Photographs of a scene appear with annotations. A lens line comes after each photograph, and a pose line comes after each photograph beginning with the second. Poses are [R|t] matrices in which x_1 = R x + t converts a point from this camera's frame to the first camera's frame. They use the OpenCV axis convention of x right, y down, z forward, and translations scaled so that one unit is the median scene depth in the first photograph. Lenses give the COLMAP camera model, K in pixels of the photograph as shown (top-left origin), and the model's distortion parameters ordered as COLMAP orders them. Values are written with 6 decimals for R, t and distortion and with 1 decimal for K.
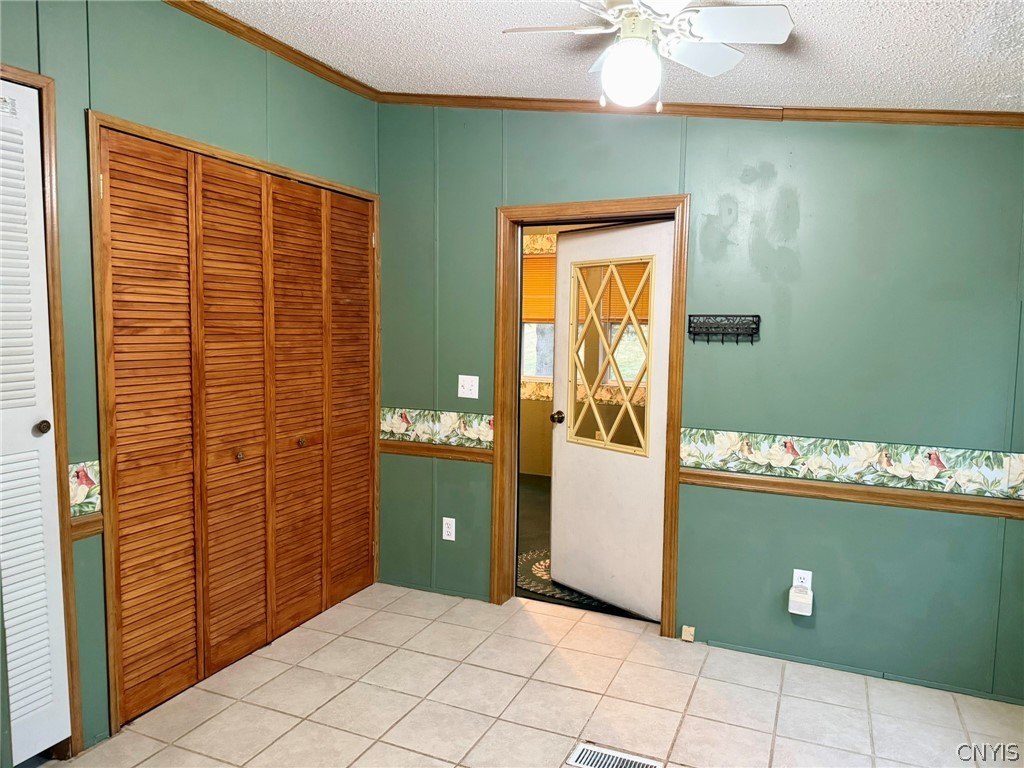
lens RADIAL K [[724.2, 0, 498.6], [0, 724.2, 378.5], [0, 0, 1]] dist [0.038642, -0.054140]
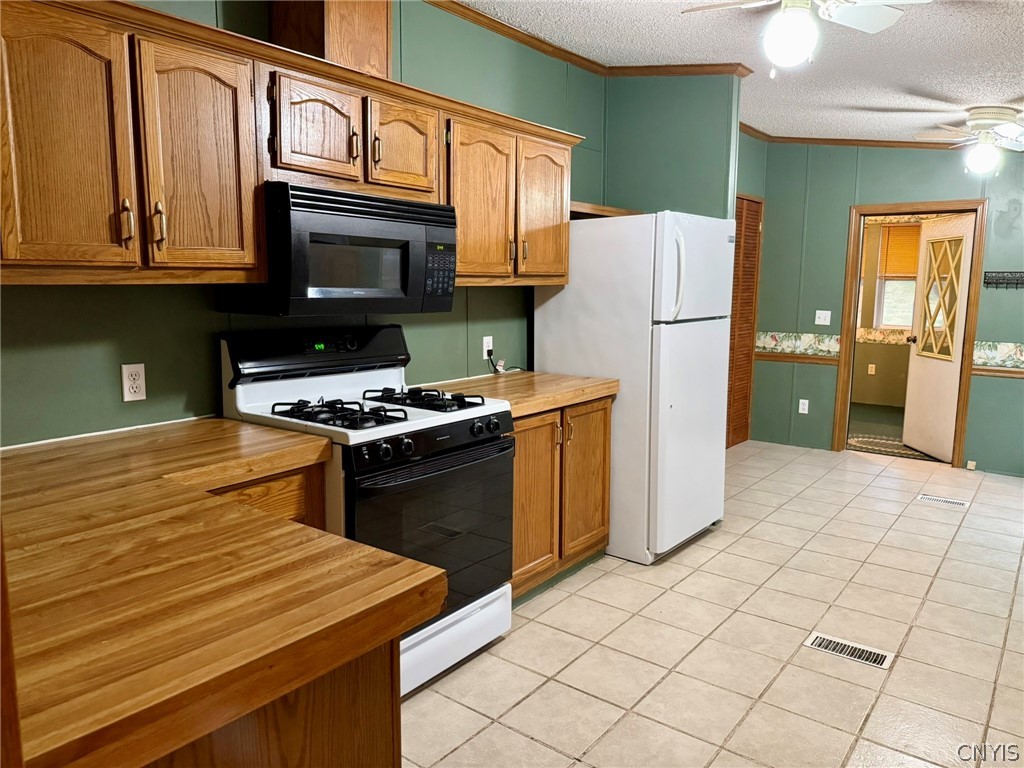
lens RADIAL K [[724.2, 0, 508.3], [0, 724.2, 385.2], [0, 0, 1]] dist [0.038642, -0.054140]
pose [[0.973149, 0.027448, -0.228535, -0.417299], [-0.013952, 0.998073, 0.060460, 0.086929], [0.229754, -0.055648, 0.971656, -0.899277]]
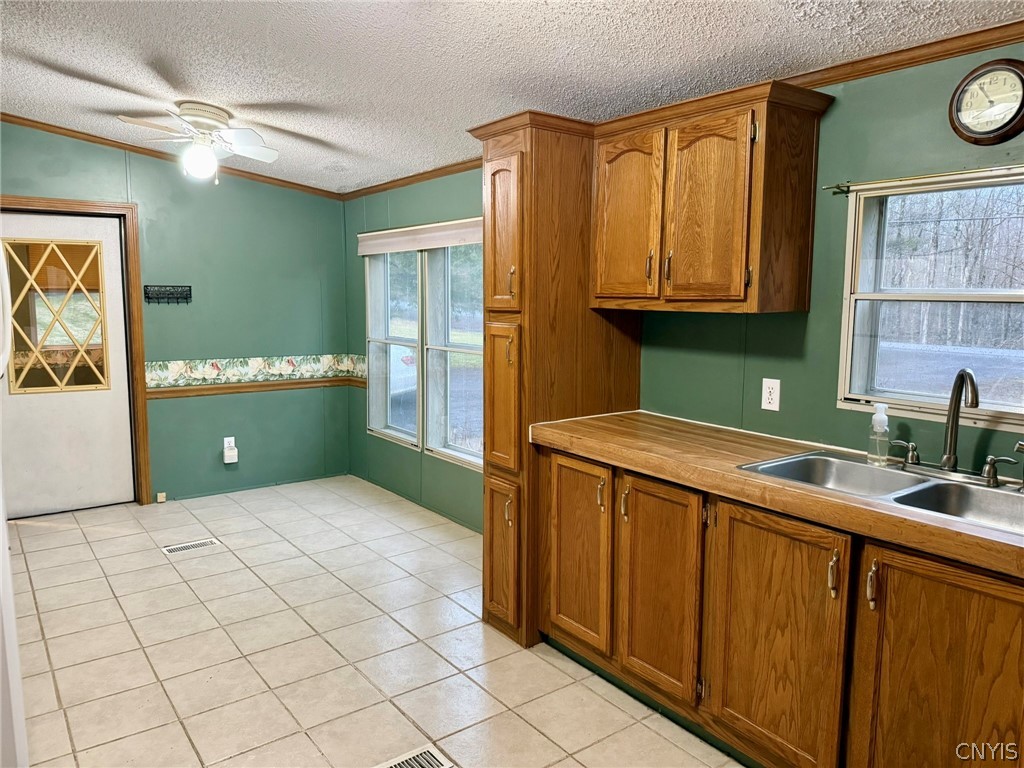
lens RADIAL K [[724.2, 0, 518.0], [0, 724.2, 382.0], [0, 0, 1]] dist [0.038642, -0.054140]
pose [[0.473214, -0.114094, 0.873528, -0.726536], [0.068692, 0.993338, 0.092530, 0.024305], [-0.878265, 0.016218, 0.477899, -0.400768]]
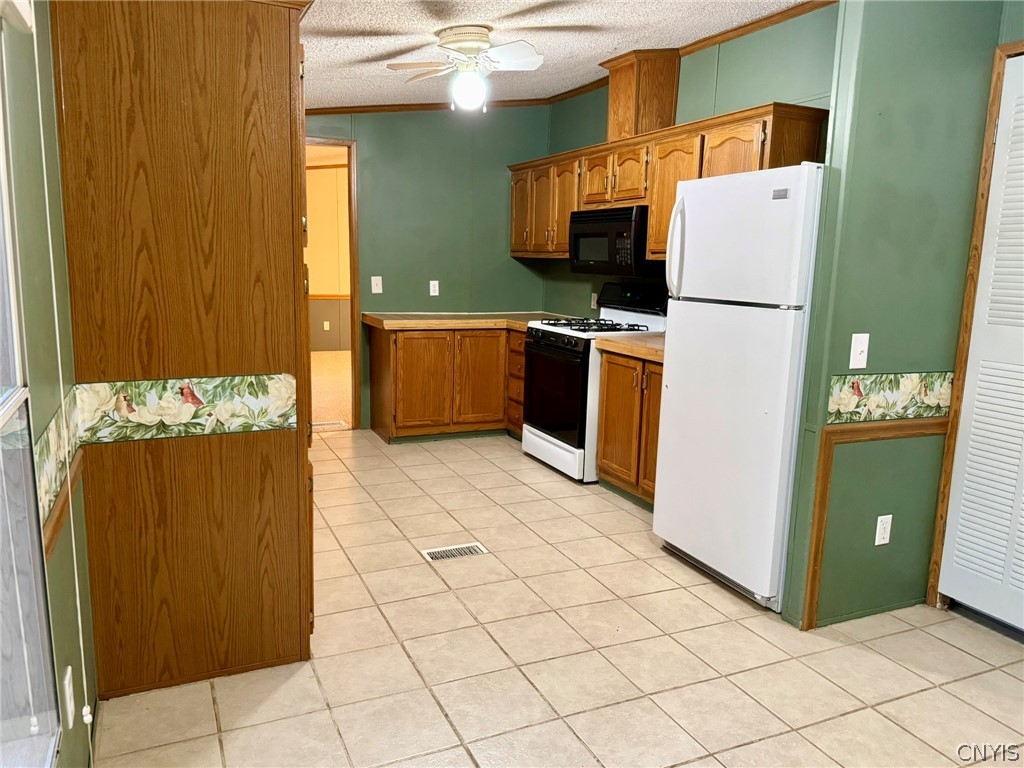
lens RADIAL K [[724.2, 0, 520.9], [0, 724.2, 394.1], [0, 0, 1]] dist [0.038642, -0.054140]
pose [[-0.642274, 0.107801, -0.758856, 0.531078], [-0.096475, 0.970816, 0.219565, -0.021881], [0.760379, 0.214231, -0.613130, 0.735584]]
